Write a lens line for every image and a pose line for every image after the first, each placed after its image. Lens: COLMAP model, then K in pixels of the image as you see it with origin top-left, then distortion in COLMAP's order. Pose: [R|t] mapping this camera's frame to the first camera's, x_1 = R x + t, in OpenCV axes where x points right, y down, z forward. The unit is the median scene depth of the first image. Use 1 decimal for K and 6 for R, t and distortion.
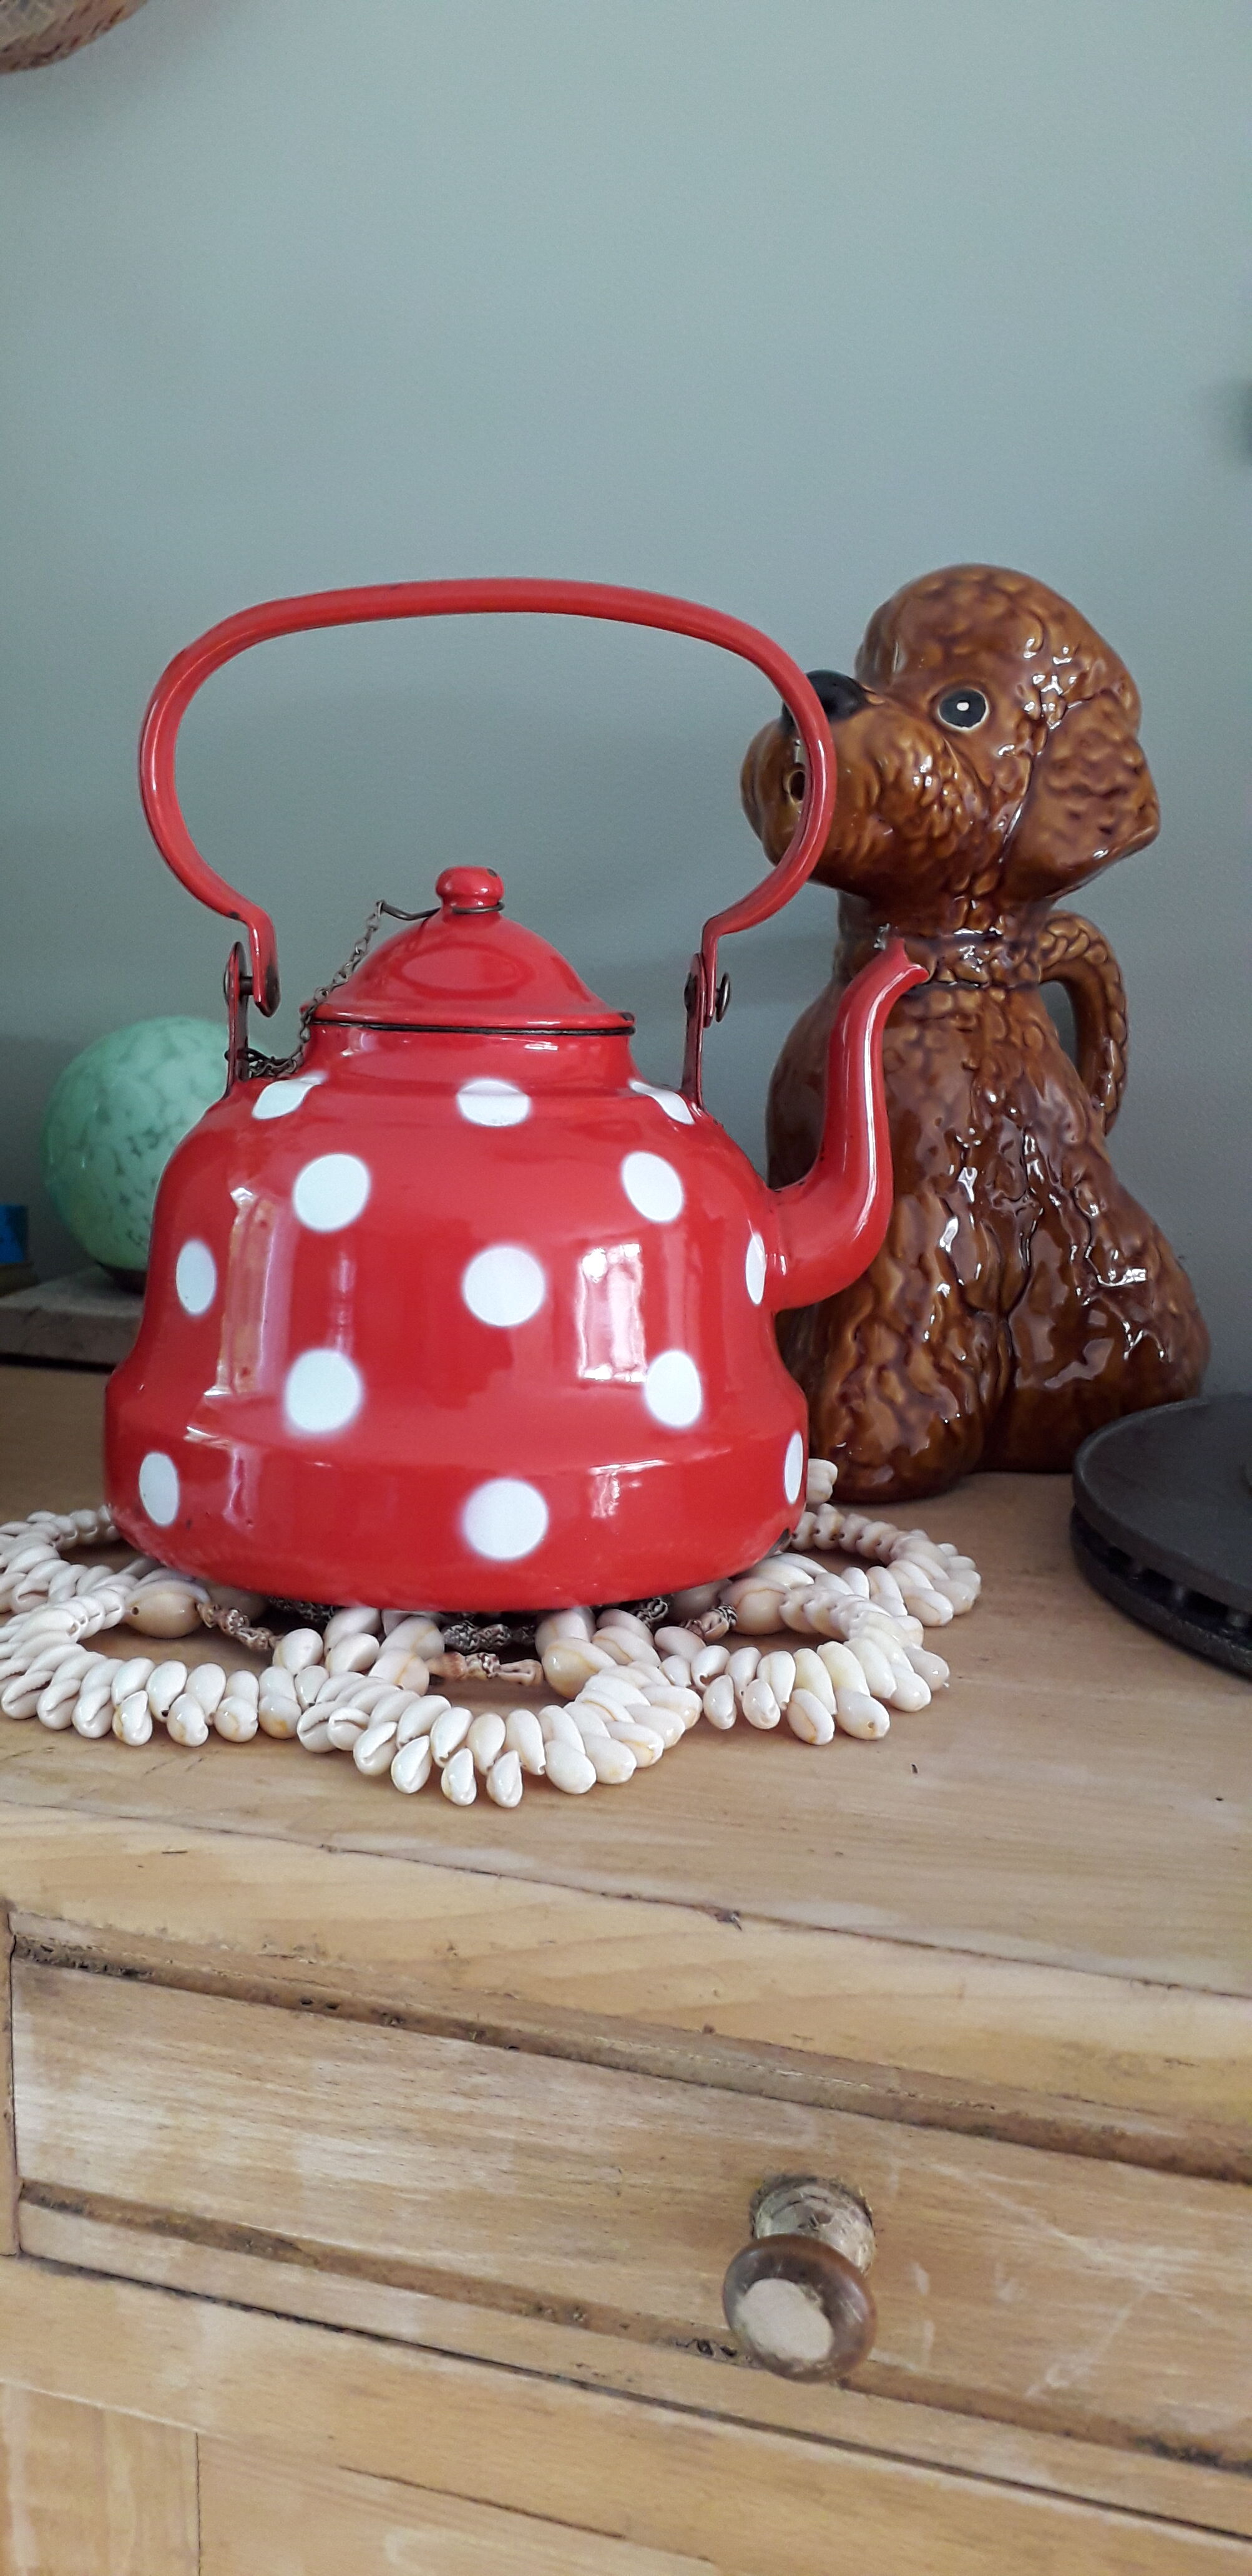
lens RADIAL K [[1978.3, 0, 639.4], [0, 1978.3, 1220.1], [0, 0, 1]] dist [-0.041498, 0.001556]
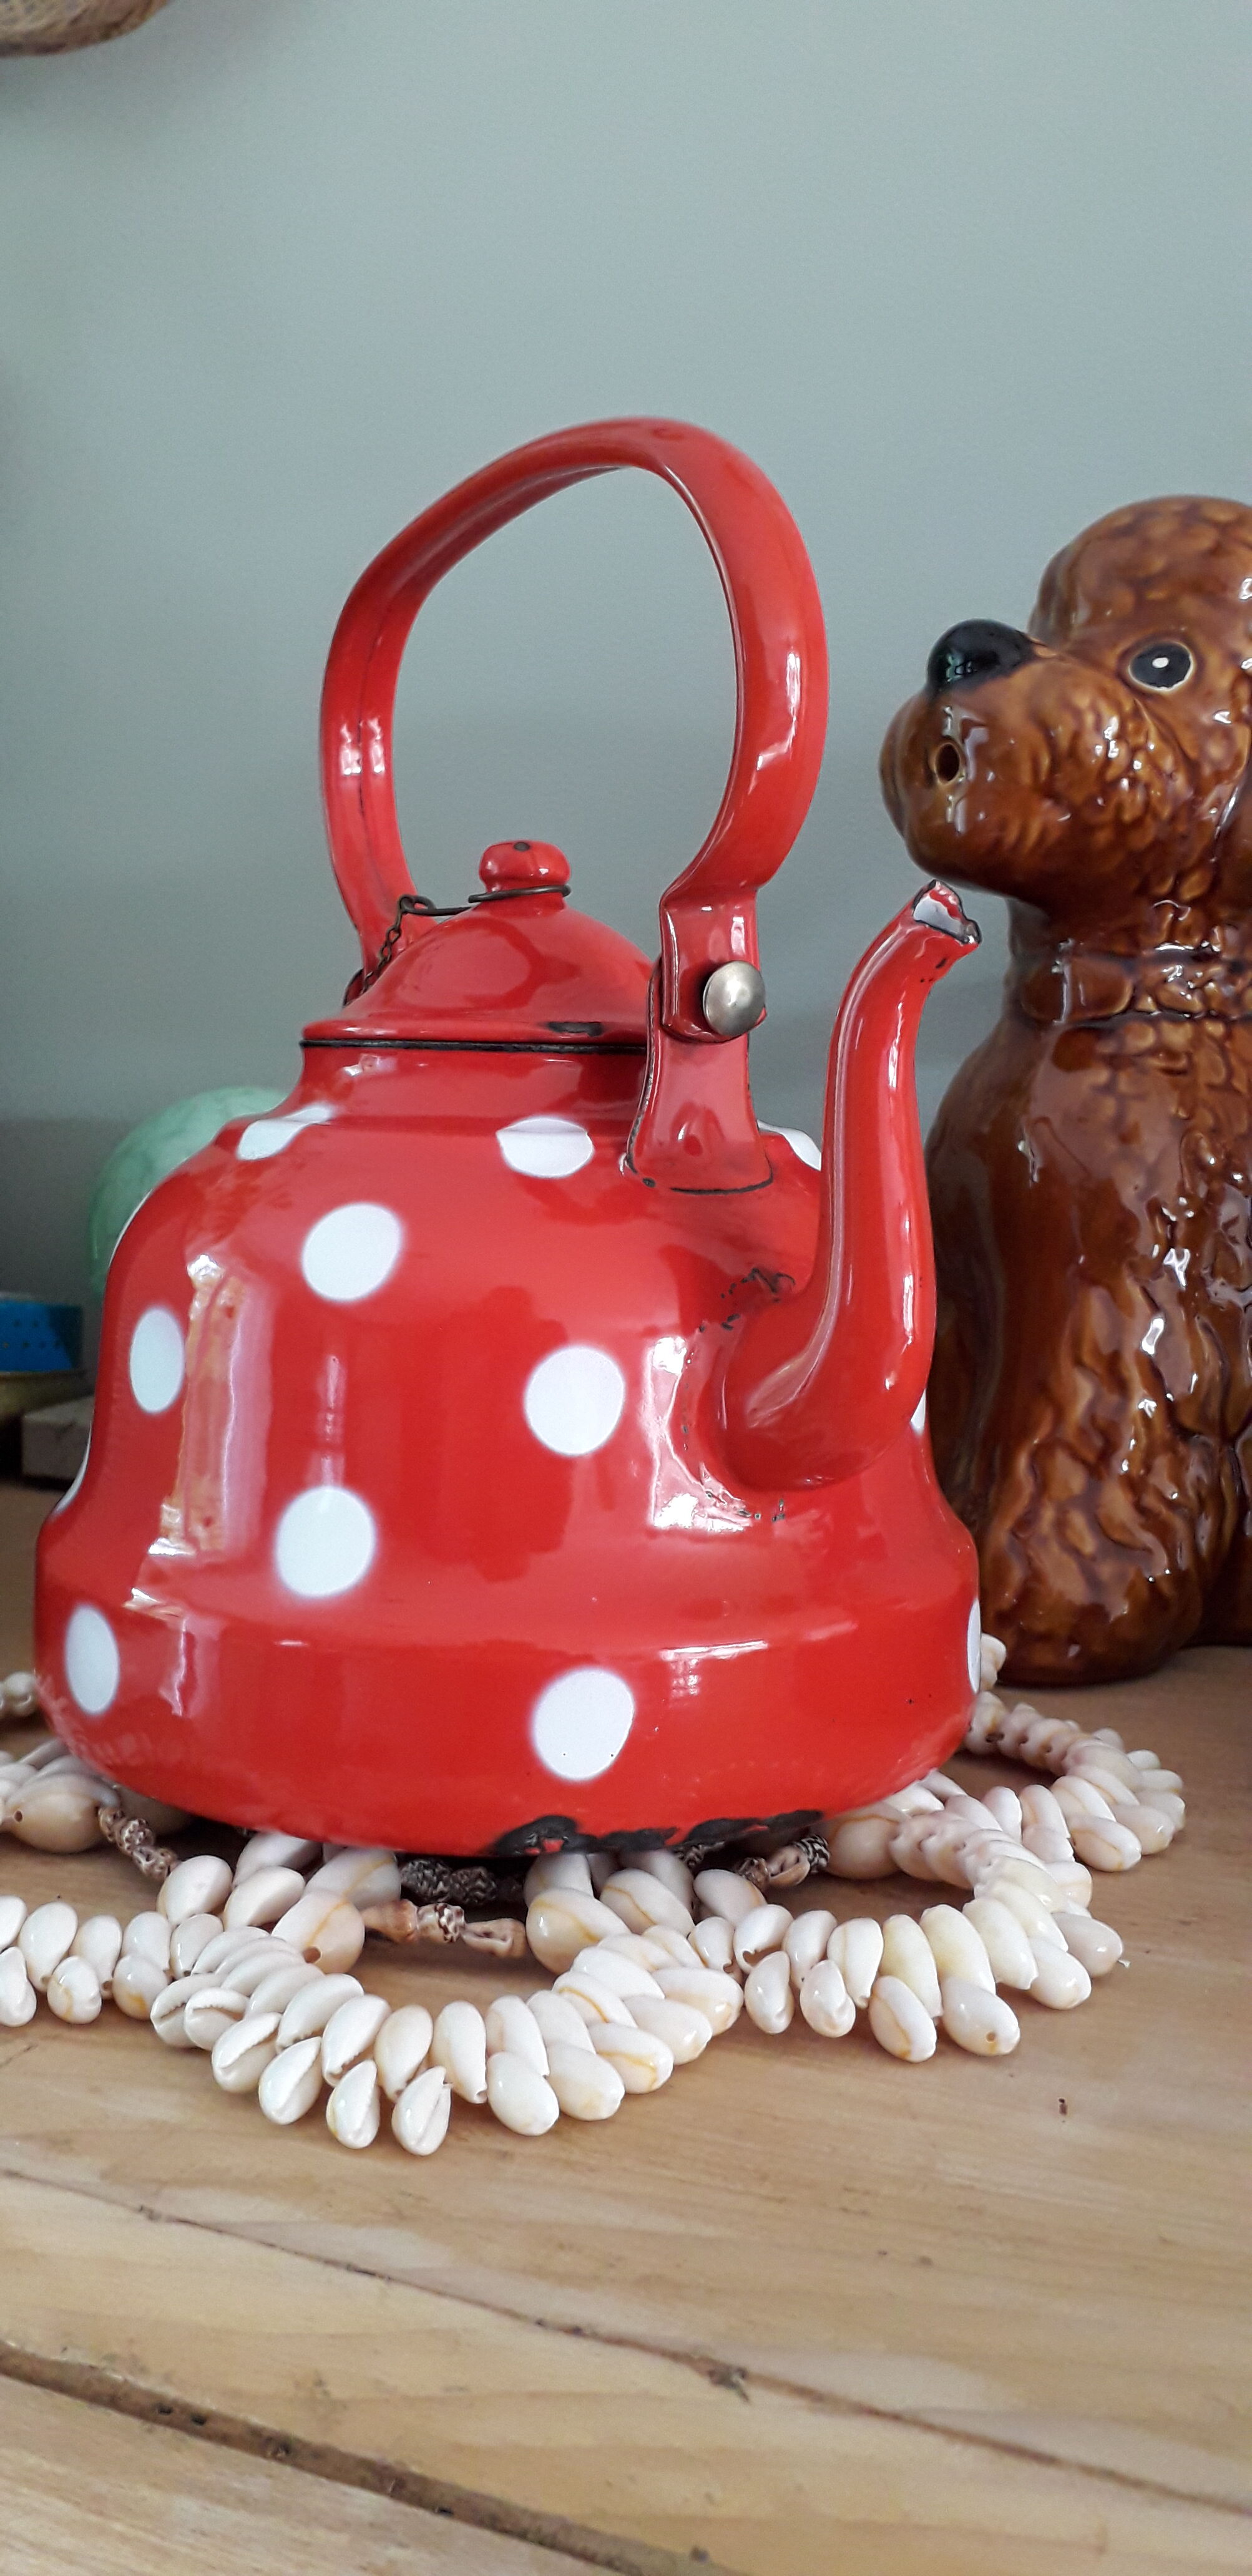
lens RADIAL K [[1978.3, 0, 639.4], [0, 1978.3, 1220.1], [0, 0, 1]] dist [-0.041498, 0.001556]
pose [[0.991385, -0.004617, -0.130902, 0.062146], [-0.004685, 0.997489, -0.070664, 0.019123], [0.130899, 0.070669, 0.988874, 0.221177]]
